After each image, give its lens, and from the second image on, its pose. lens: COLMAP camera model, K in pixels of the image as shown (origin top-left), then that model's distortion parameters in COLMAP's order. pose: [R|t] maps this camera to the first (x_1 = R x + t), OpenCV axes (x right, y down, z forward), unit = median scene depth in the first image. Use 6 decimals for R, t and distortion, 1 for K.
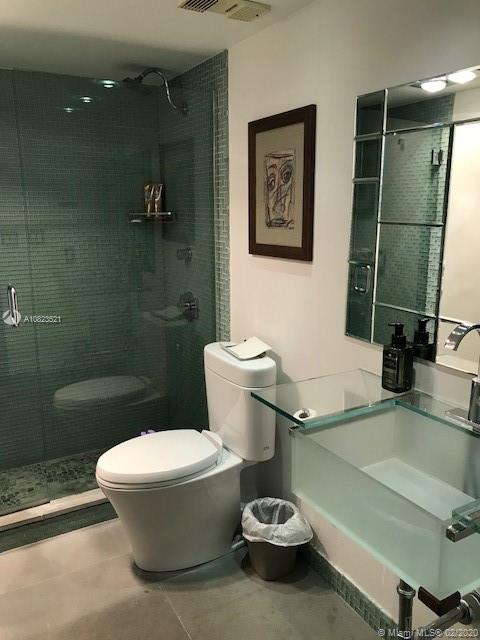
lens RADIAL K [[527.5, 0, 240.4], [0, 527.5, 320.1], [0, 0, 1]] dist [0.010451, 0.006371]
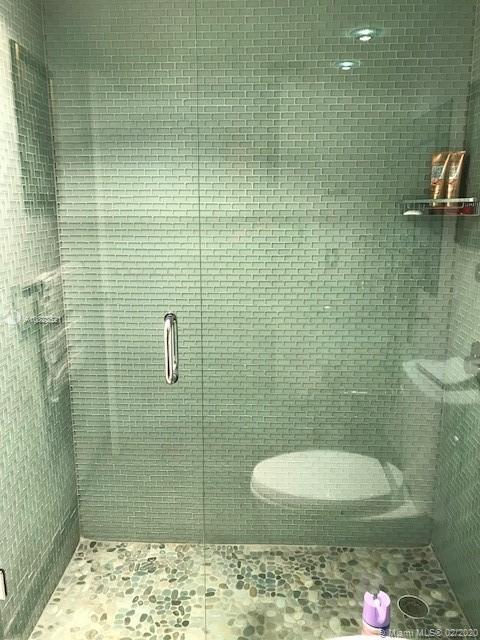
lens RADIAL K [[527.5, 0, 239.8], [0, 527.5, 319.7], [0, 0, 1]] dist [0.010451, 0.006371]
pose [[0.850441, 0.111286, -0.514164, -0.036367], [-0.104865, 0.993616, 0.041609, -0.067072], [0.515512, 0.018531, 0.856682, 0.363279]]
